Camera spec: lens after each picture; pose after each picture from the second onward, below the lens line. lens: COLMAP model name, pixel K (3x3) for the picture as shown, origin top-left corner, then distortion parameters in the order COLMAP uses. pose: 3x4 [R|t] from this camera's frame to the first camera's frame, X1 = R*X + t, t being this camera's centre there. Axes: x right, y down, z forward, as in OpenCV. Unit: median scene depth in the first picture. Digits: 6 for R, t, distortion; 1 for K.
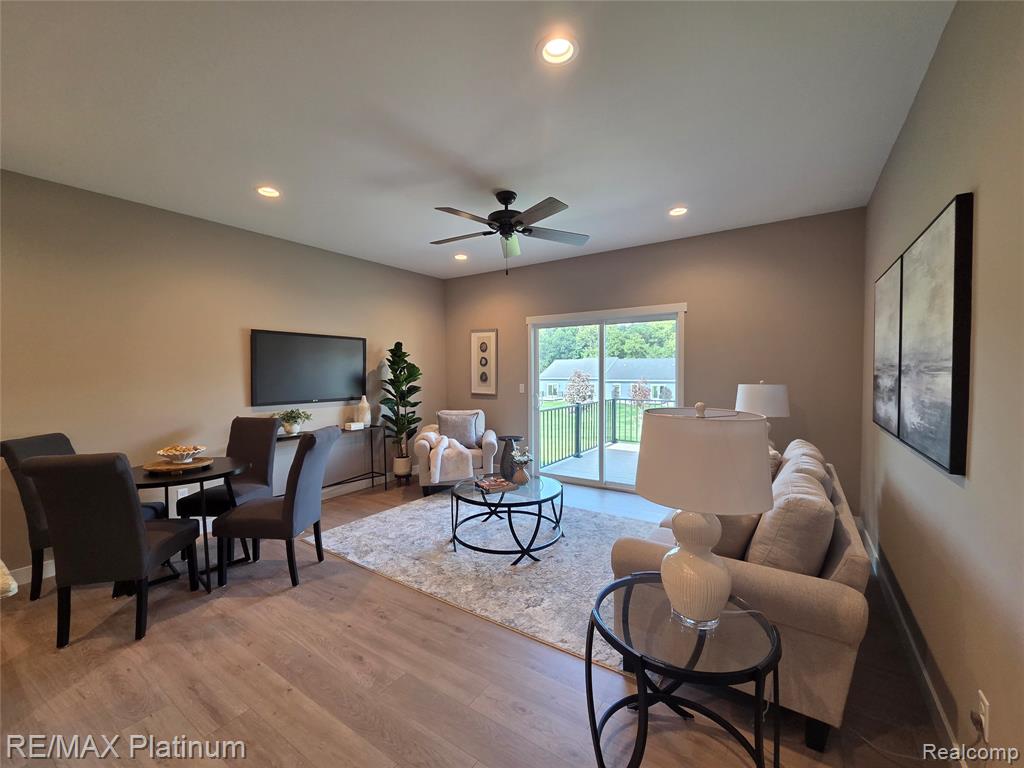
lens RADIAL K [[423.1, 0, 512.0], [0, 423.1, 384.0], [0, 0, 1]] dist [0.000042, 0.000039]
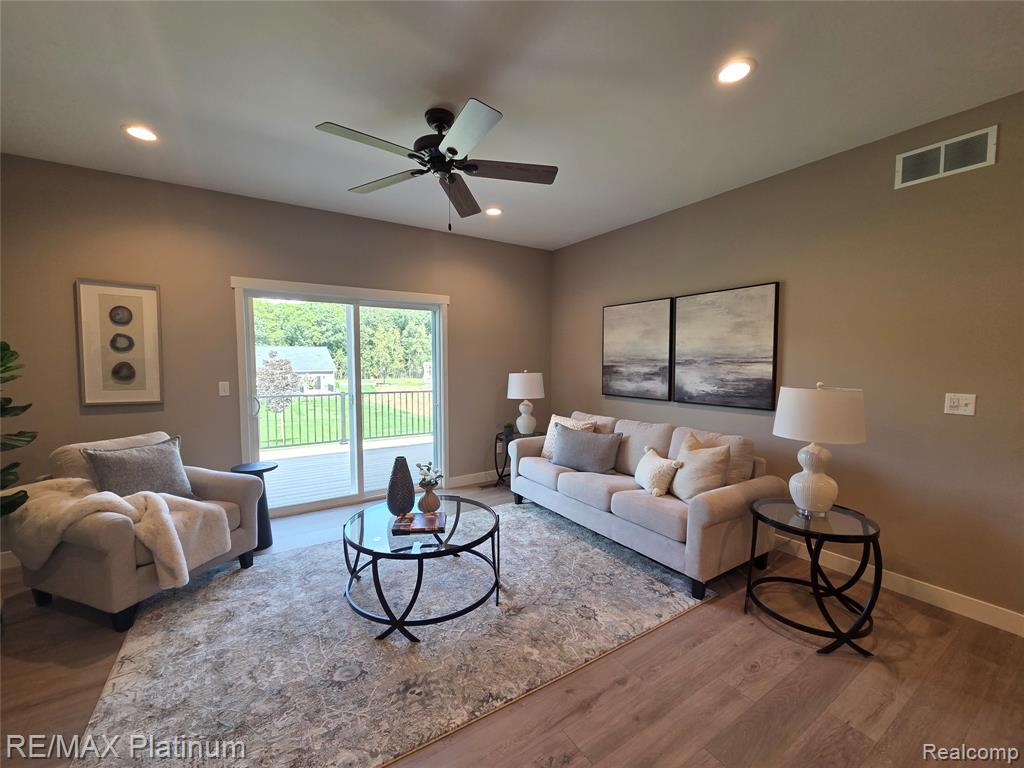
lens RADIAL K [[423.1, 0, 512.0], [0, 423.1, 384.0], [0, 0, 1]] dist [0.000042, 0.000039]
pose [[0.393749, -0.042746, 0.918223, -0.389546], [0.023943, 0.999056, 0.036242, -0.009305], [-0.918906, 0.007714, 0.394401, 0.365645]]
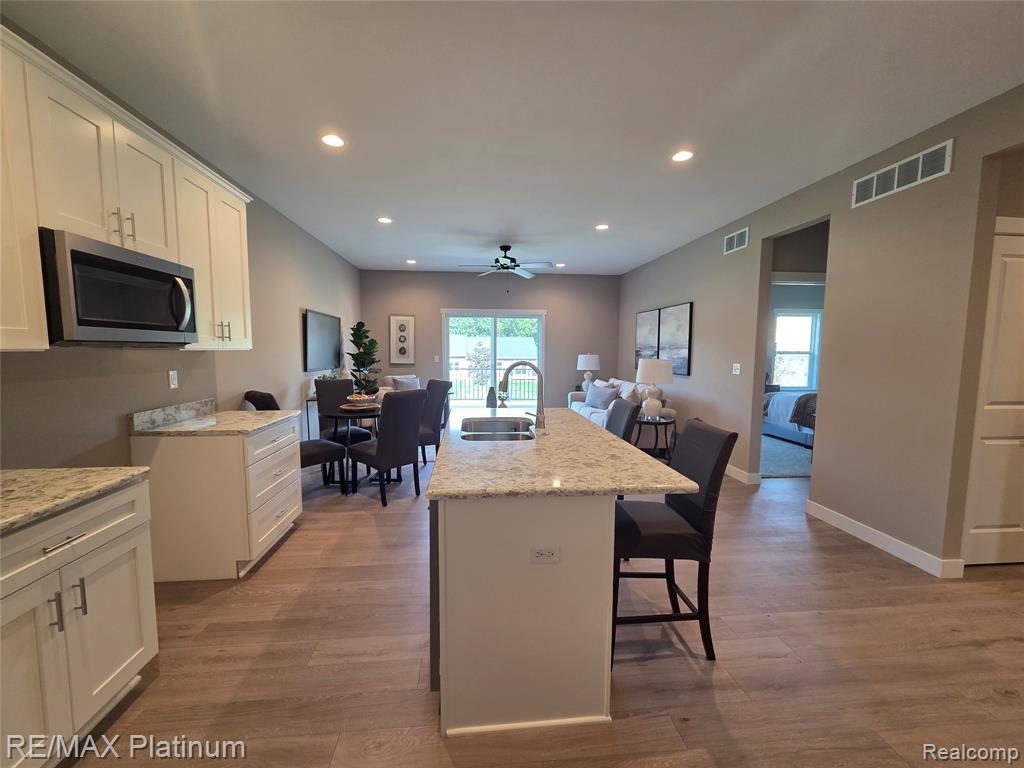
lens RADIAL K [[423.1, 0, 512.0], [0, 423.1, 384.0], [0, 0, 1]] dist [0.000042, 0.000039]
pose [[0.770719, -0.039198, 0.635968, -0.688800], [0.006465, 0.998536, 0.053710, 0.019551], [-0.637142, -0.037284, 0.769844, -0.244196]]
